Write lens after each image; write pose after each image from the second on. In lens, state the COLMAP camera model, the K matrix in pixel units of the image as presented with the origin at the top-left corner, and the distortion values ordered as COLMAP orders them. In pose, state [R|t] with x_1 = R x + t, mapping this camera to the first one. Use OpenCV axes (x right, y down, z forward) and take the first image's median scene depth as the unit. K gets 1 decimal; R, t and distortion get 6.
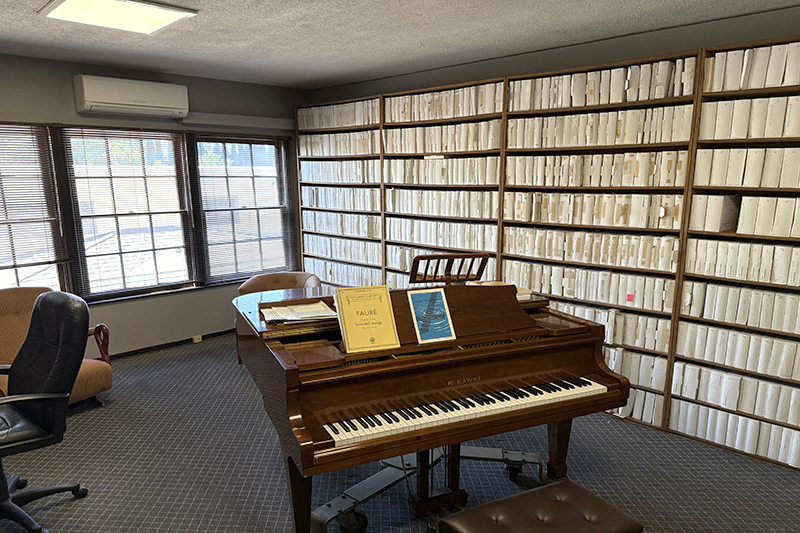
lens RADIAL K [[564.0, 0, 396.2], [0, 564.0, 279.8], [0, 0, 1]] dist [0.097510, -0.112029]
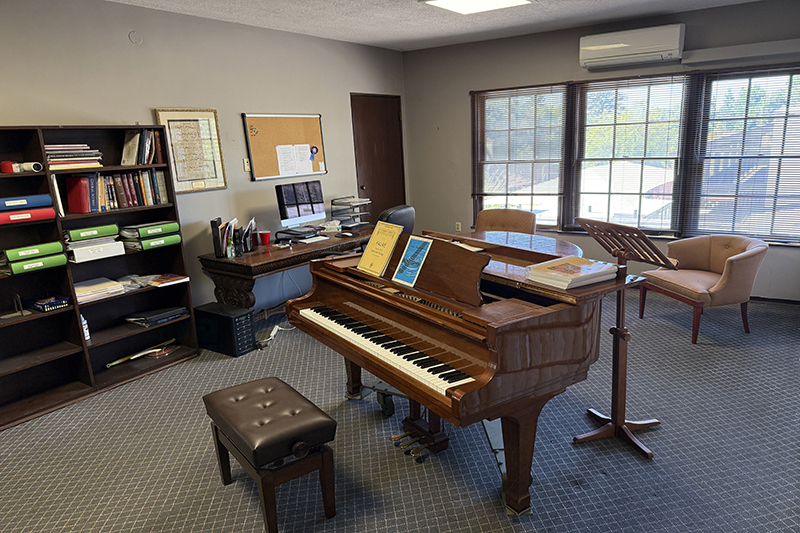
lens RADIAL K [[564.0, 0, 396.2], [0, 564.0, 279.8], [0, 0, 1]] dist [0.097510, -0.112029]
pose [[0.177487, 0.244418, -0.953288, 0.550284], [-0.144581, 0.964633, 0.220408, -0.068377], [0.973445, 0.098708, 0.206548, 0.373187]]
